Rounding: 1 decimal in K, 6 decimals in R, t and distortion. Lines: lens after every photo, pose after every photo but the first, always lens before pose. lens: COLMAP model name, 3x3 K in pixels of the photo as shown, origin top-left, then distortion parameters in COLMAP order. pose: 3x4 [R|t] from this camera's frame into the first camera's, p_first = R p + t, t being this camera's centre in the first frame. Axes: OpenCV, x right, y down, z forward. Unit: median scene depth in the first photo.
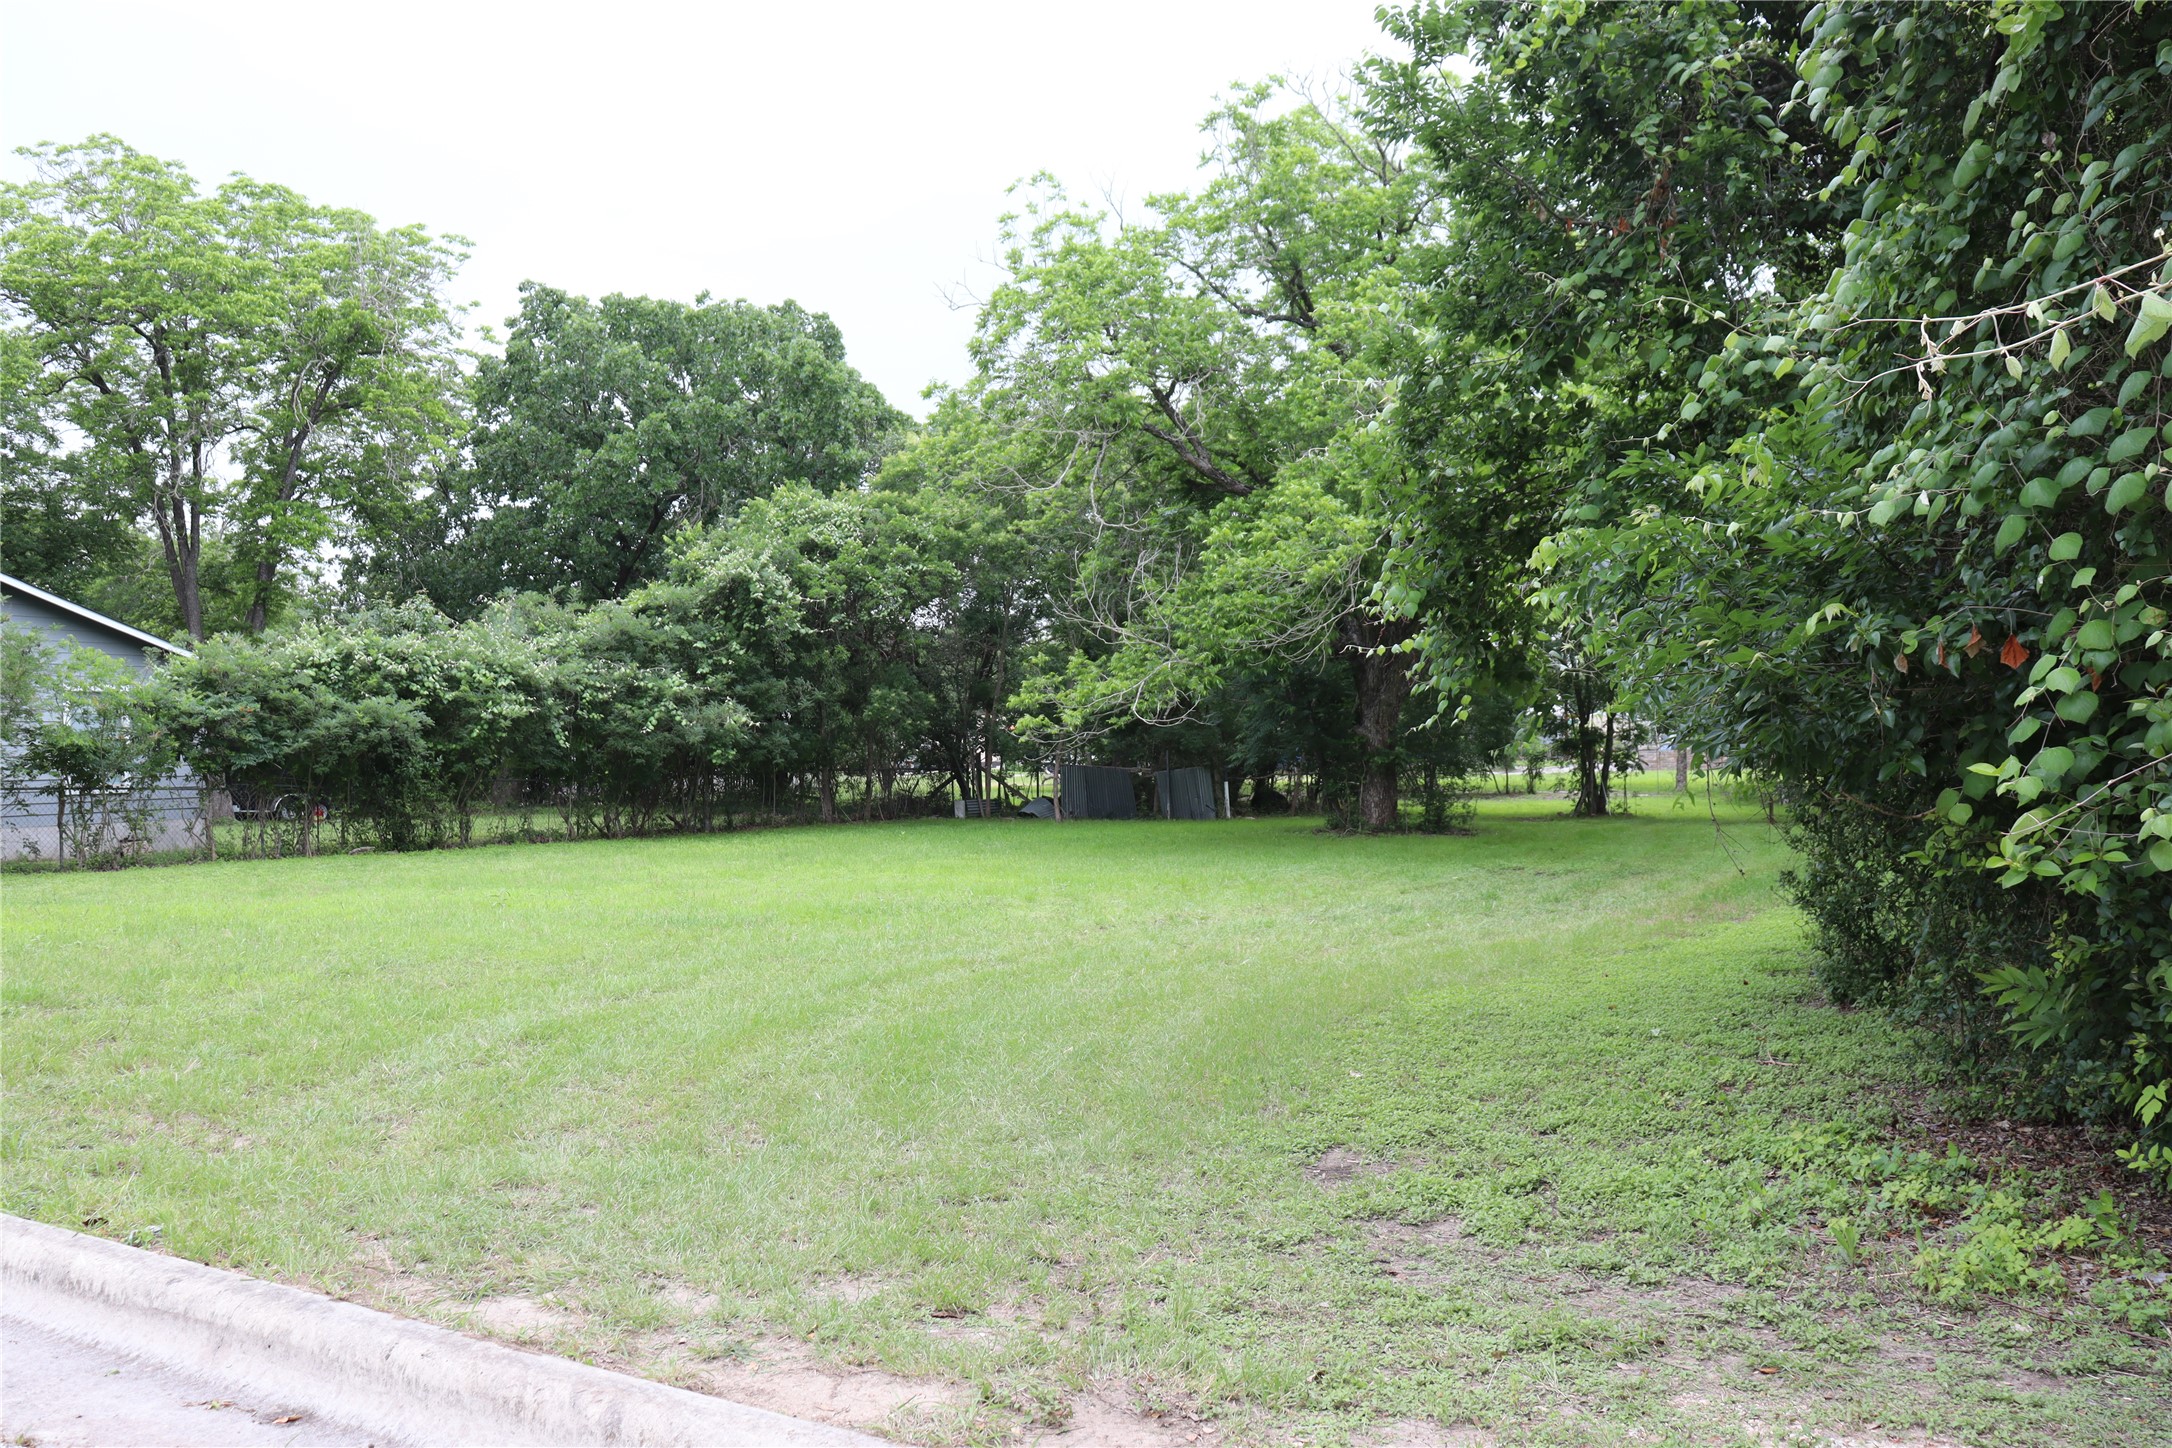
lens RADIAL K [[1789.1, 0, 1078.8], [0, 1789.1, 710.4], [0, 0, 1]] dist [-0.179604, 0.163151]
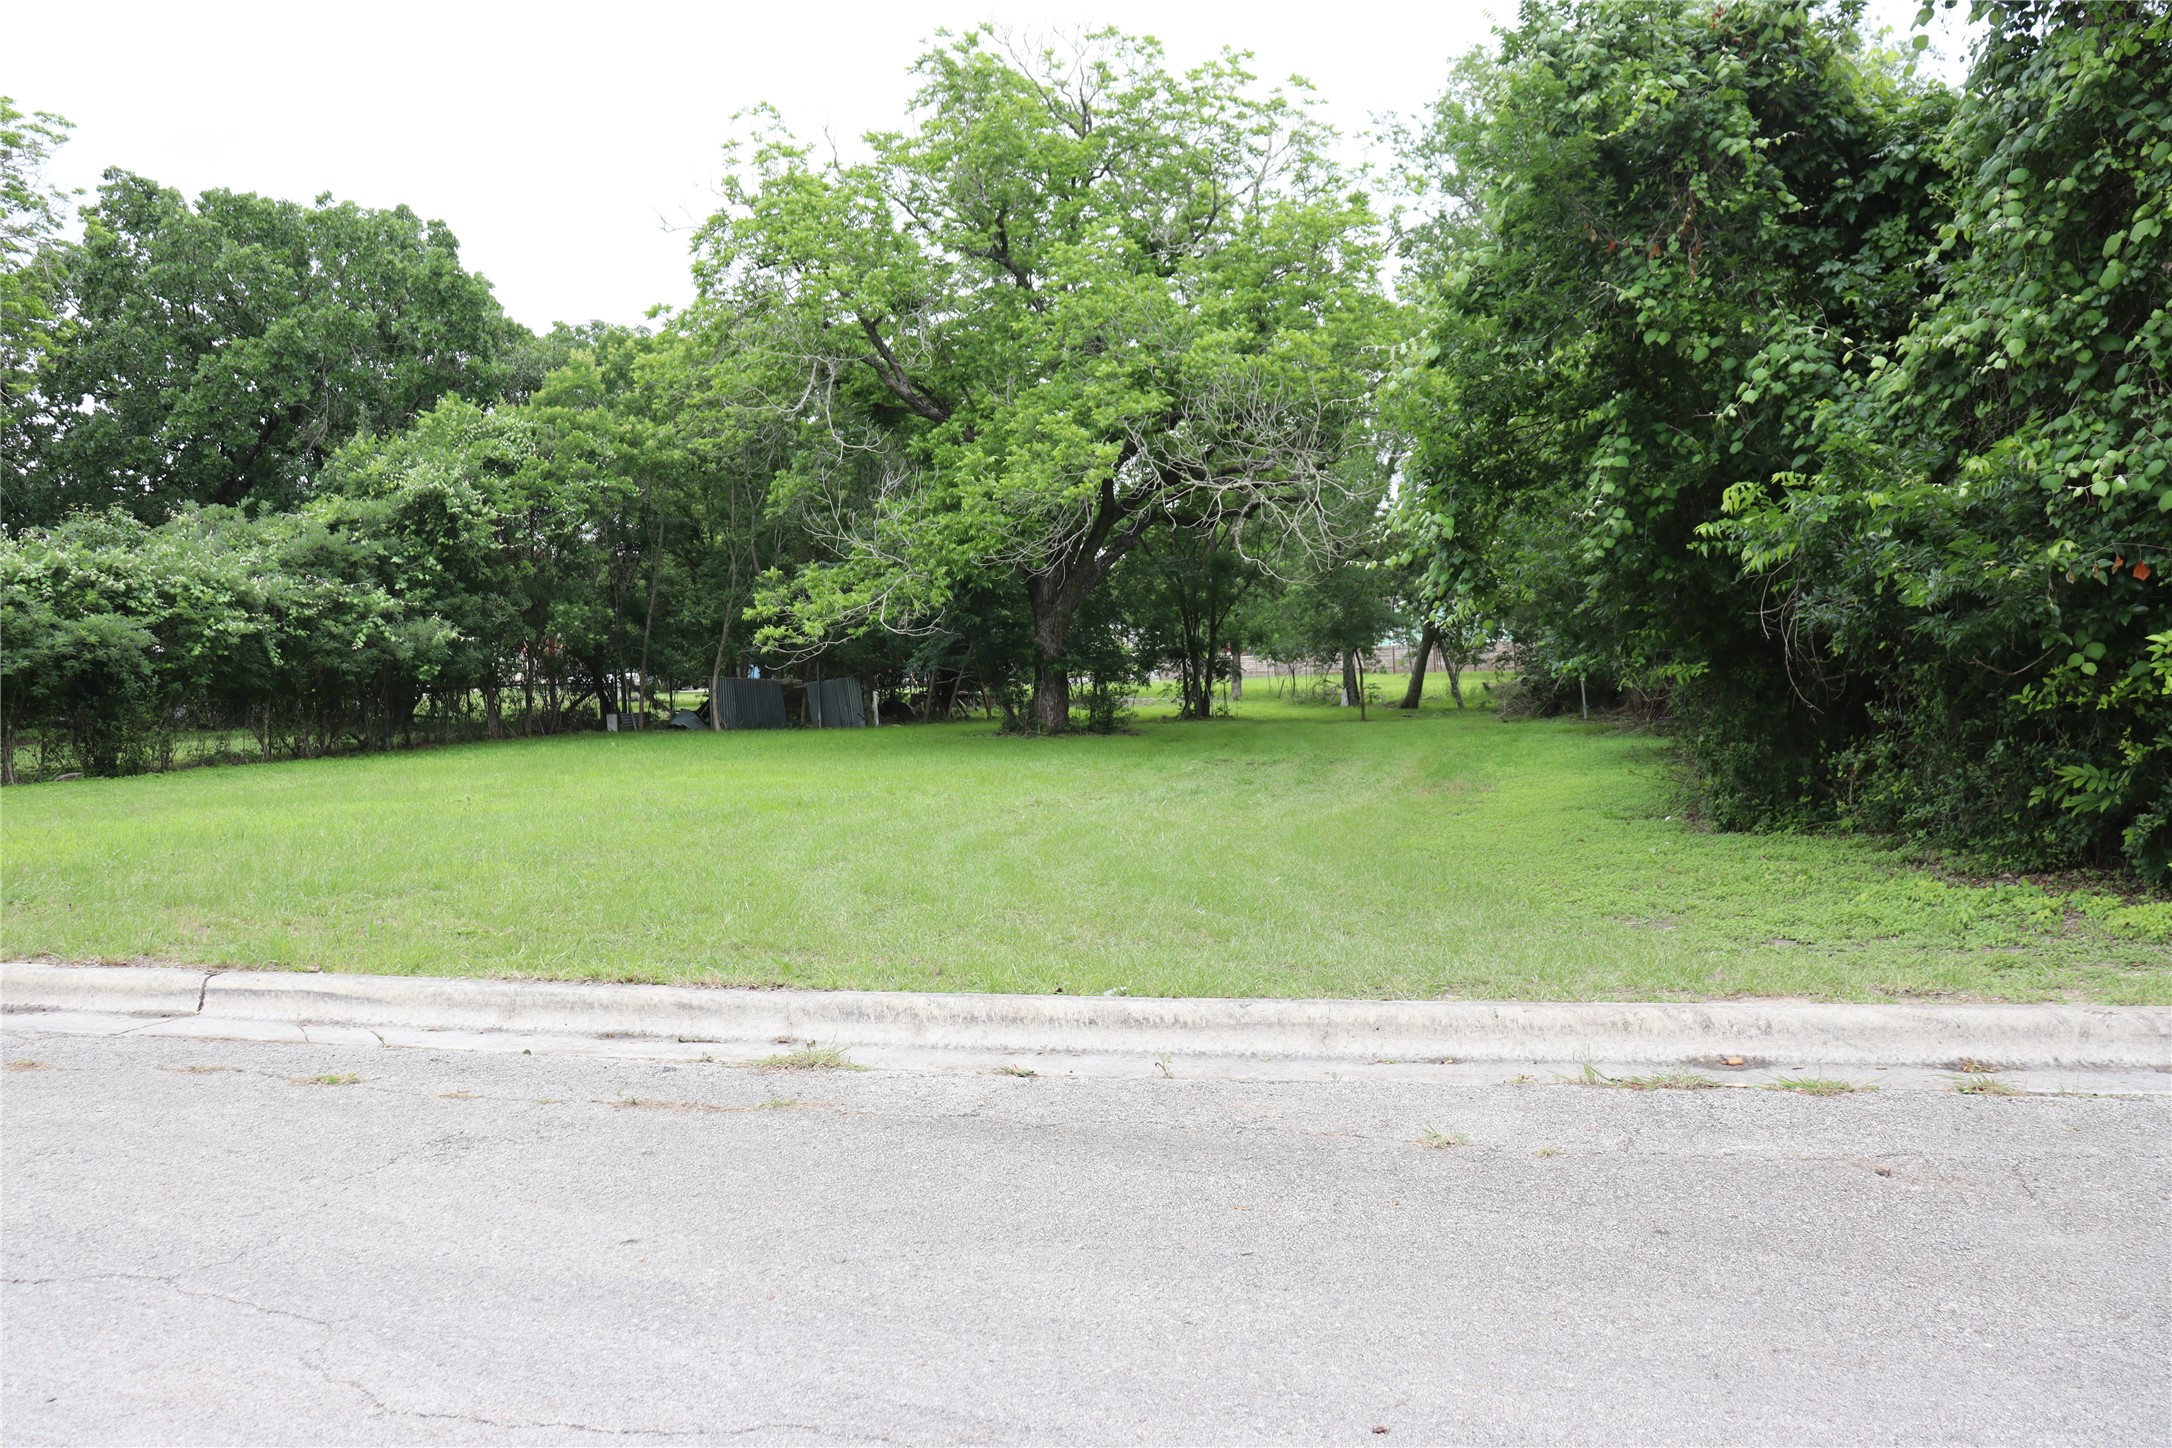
lens RADIAL K [[1789.1, 0, 1084.2], [0, 1789.1, 714.6], [0, 0, 1]] dist [-0.179604, 0.163151]
pose [[0.955593, -0.019932, 0.294014, -0.143125], [0.005462, 0.998737, 0.049956, 0.002713], [-0.294638, -0.046131, 0.954495, -0.046681]]
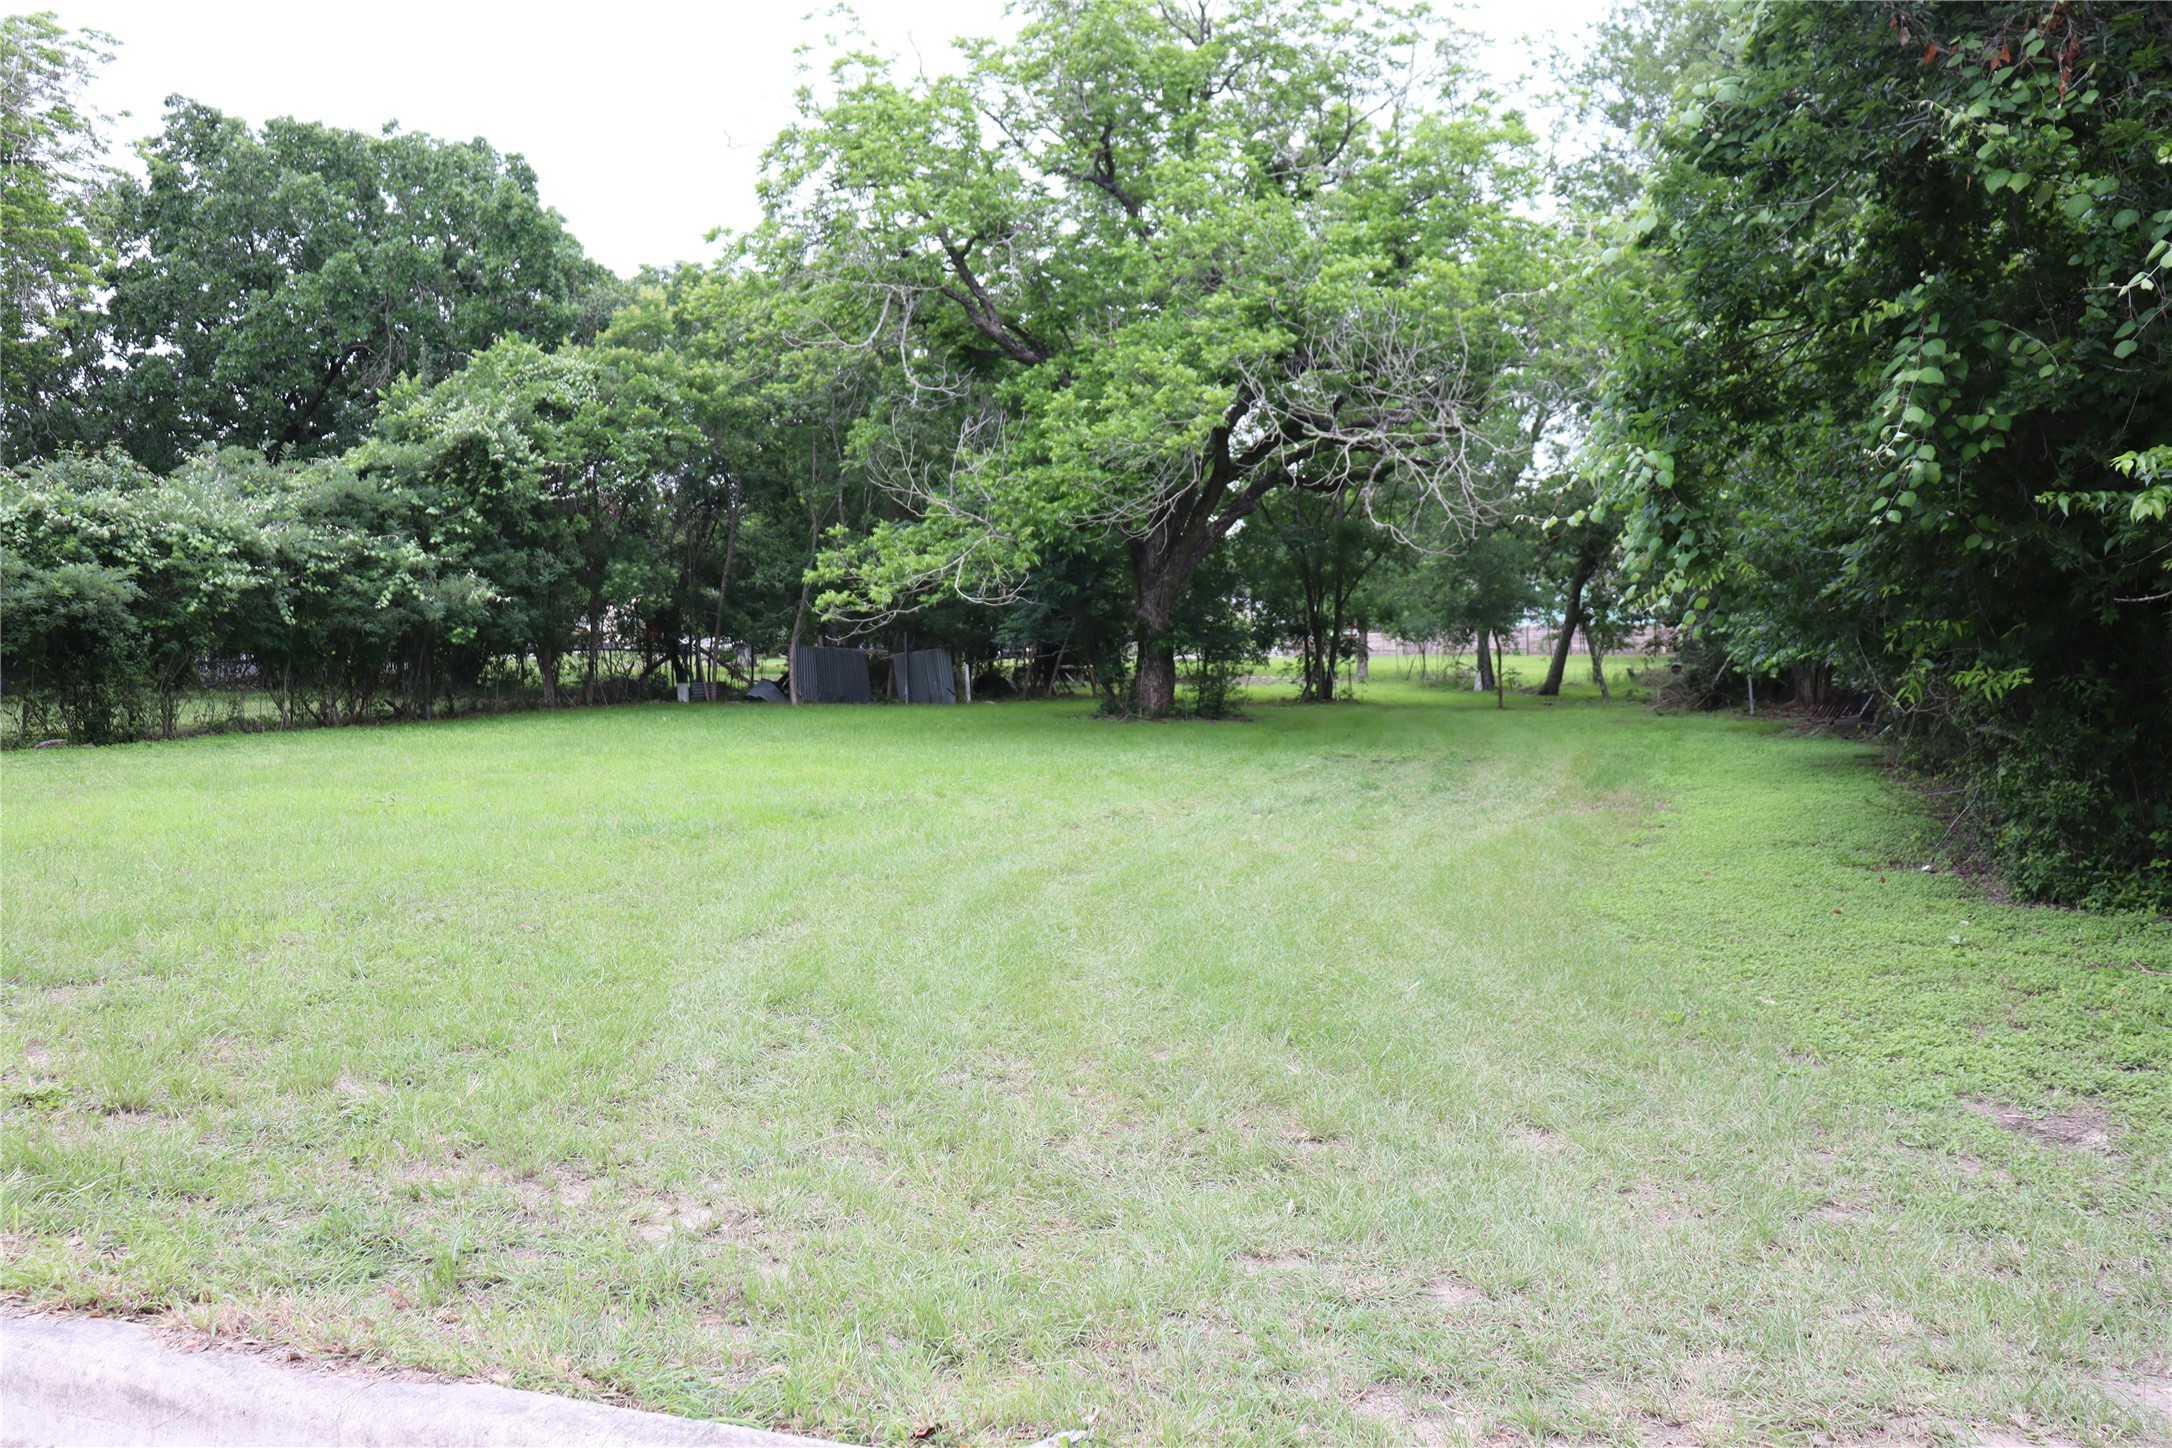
lens RADIAL K [[1789.1, 0, 1082.0], [0, 1789.1, 708.9], [0, 0, 1]] dist [-0.179604, 0.163151]
pose [[0.974215, -0.000562, 0.225622, -0.098442], [-0.014096, 0.997892, 0.063349, 0.002648], [-0.225182, -0.064896, 0.972153, 0.063911]]
